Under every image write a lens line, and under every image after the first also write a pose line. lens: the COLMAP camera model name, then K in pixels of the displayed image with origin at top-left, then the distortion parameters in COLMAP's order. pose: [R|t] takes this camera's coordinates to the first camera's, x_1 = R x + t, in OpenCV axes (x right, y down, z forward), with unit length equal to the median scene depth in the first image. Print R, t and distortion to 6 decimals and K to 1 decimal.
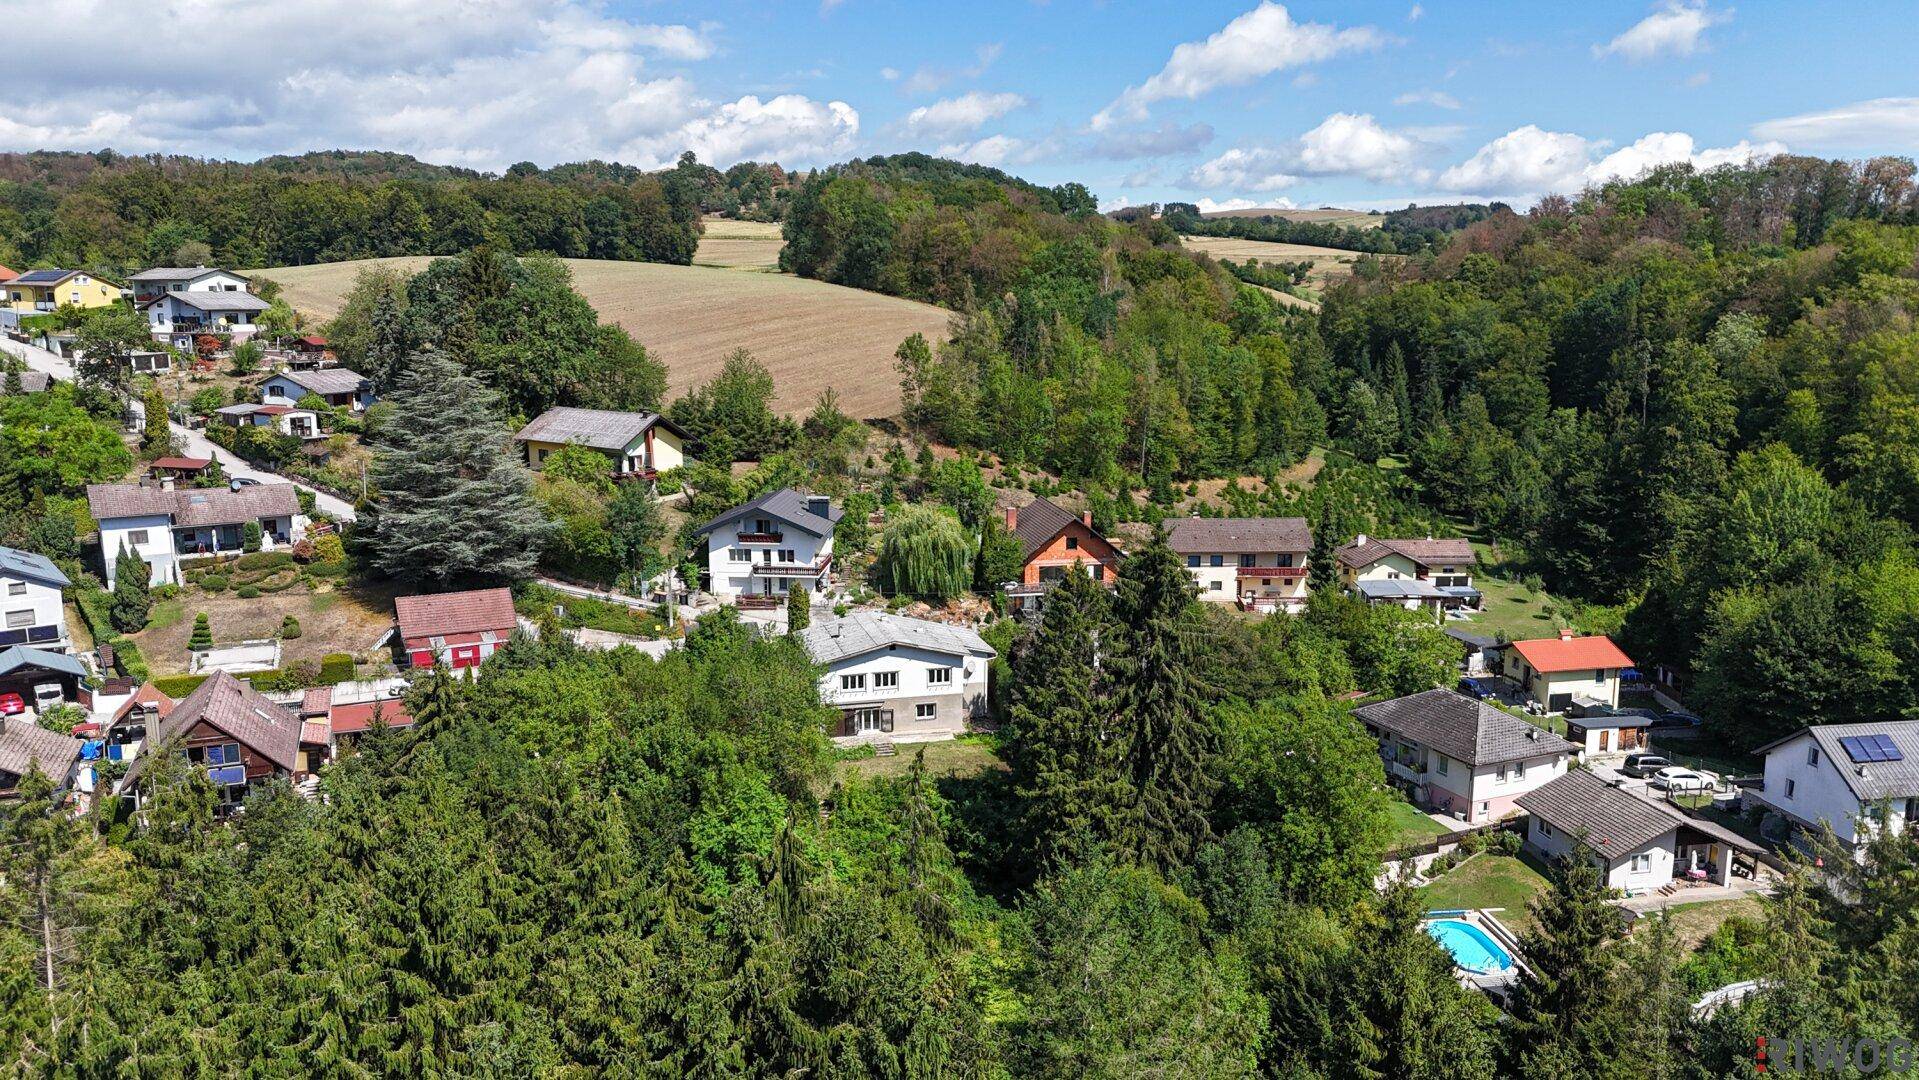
lens RADIAL K [[1406.0, 0, 968.5], [0, 1406.0, 465.9], [0, 0, 1]] dist [0.069592, -0.055405]
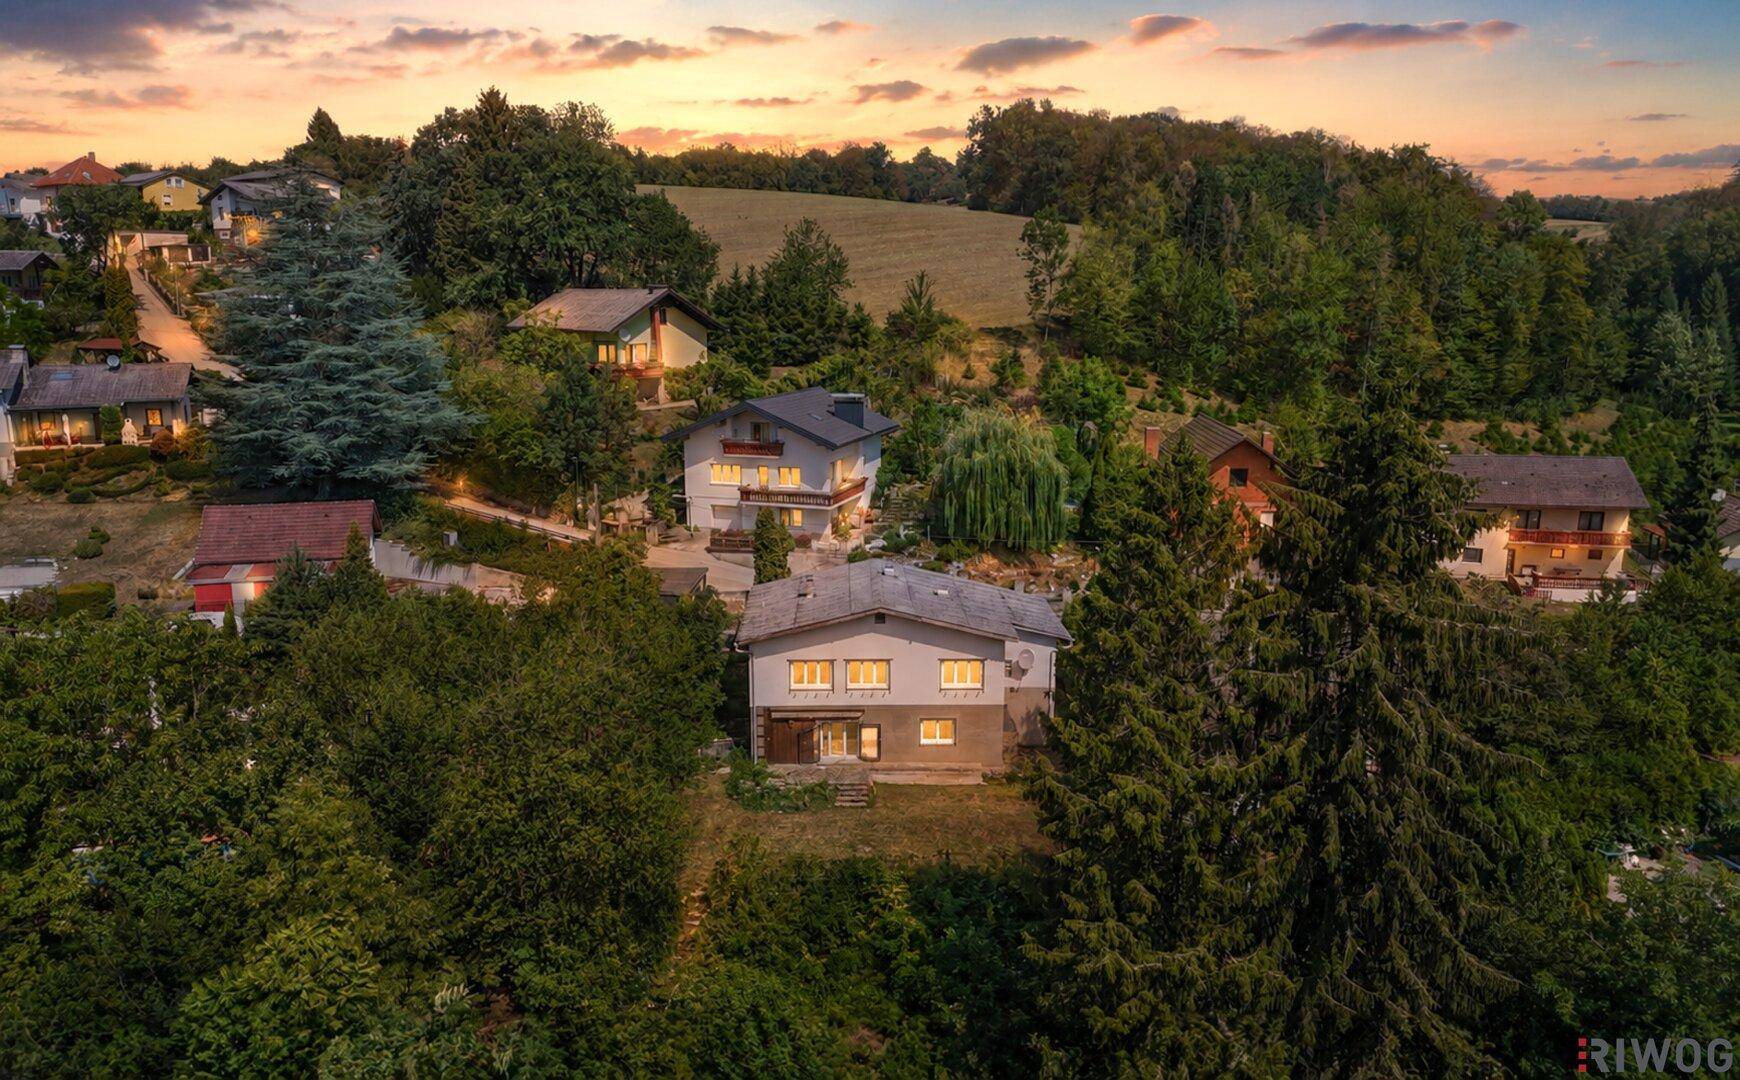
lens RADIAL K [[1280.0, 0, 874.6], [0, 1280.0, 523.0], [0, 0, 1]] dist [0.038411, -0.026895]
pose [[0.970319, 0.039105, -0.238644, 0.057725], [-0.026294, 0.998049, 0.056633, 0.051072], [0.240393, -0.048677, 0.969454, 0.418881]]
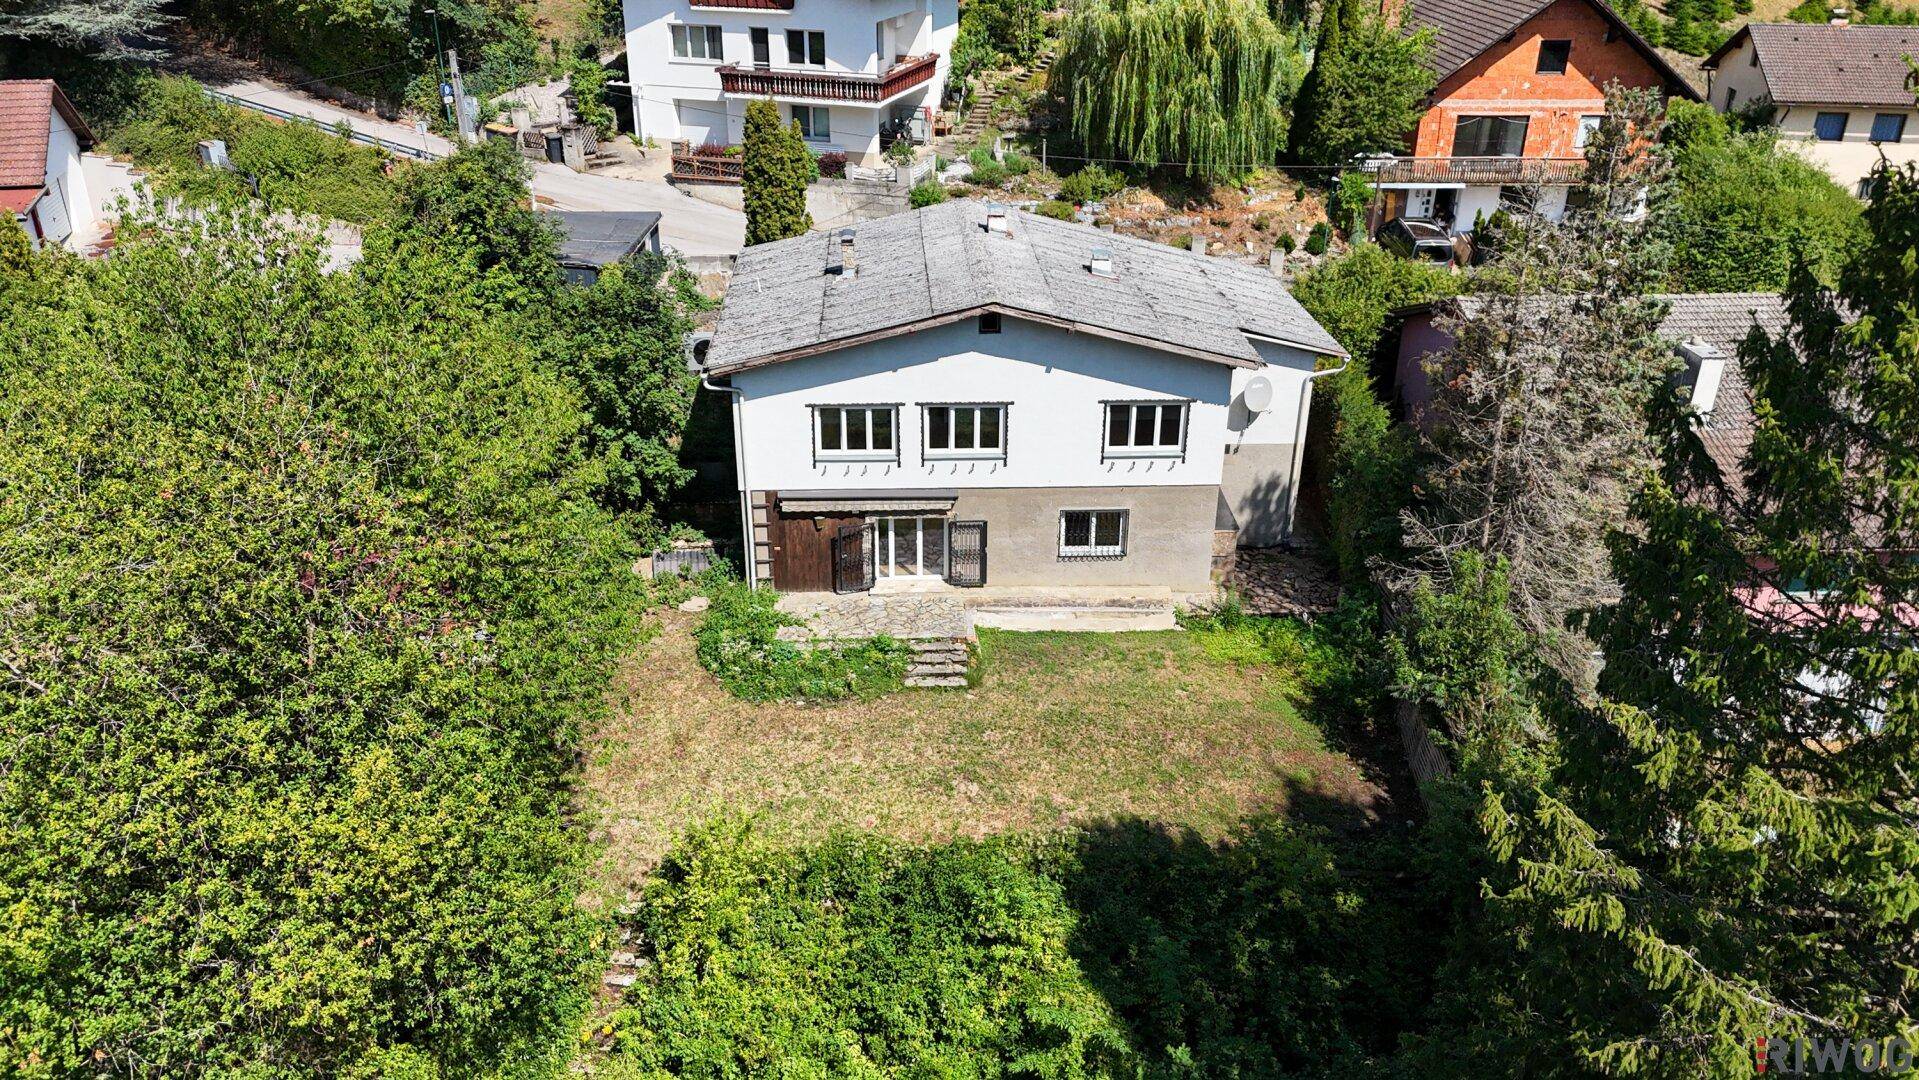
lens RADIAL K [[1406.0, 0, 972.7], [0, 1406.0, 549.4], [0, 0, 1]] dist [0.069592, -0.055405]
pose [[0.978786, 0.096460, -0.180760, 0.000172], [-0.033086, 0.945076, 0.325172, 0.066647], [0.202198, -0.312293, 0.928218, 0.607057]]
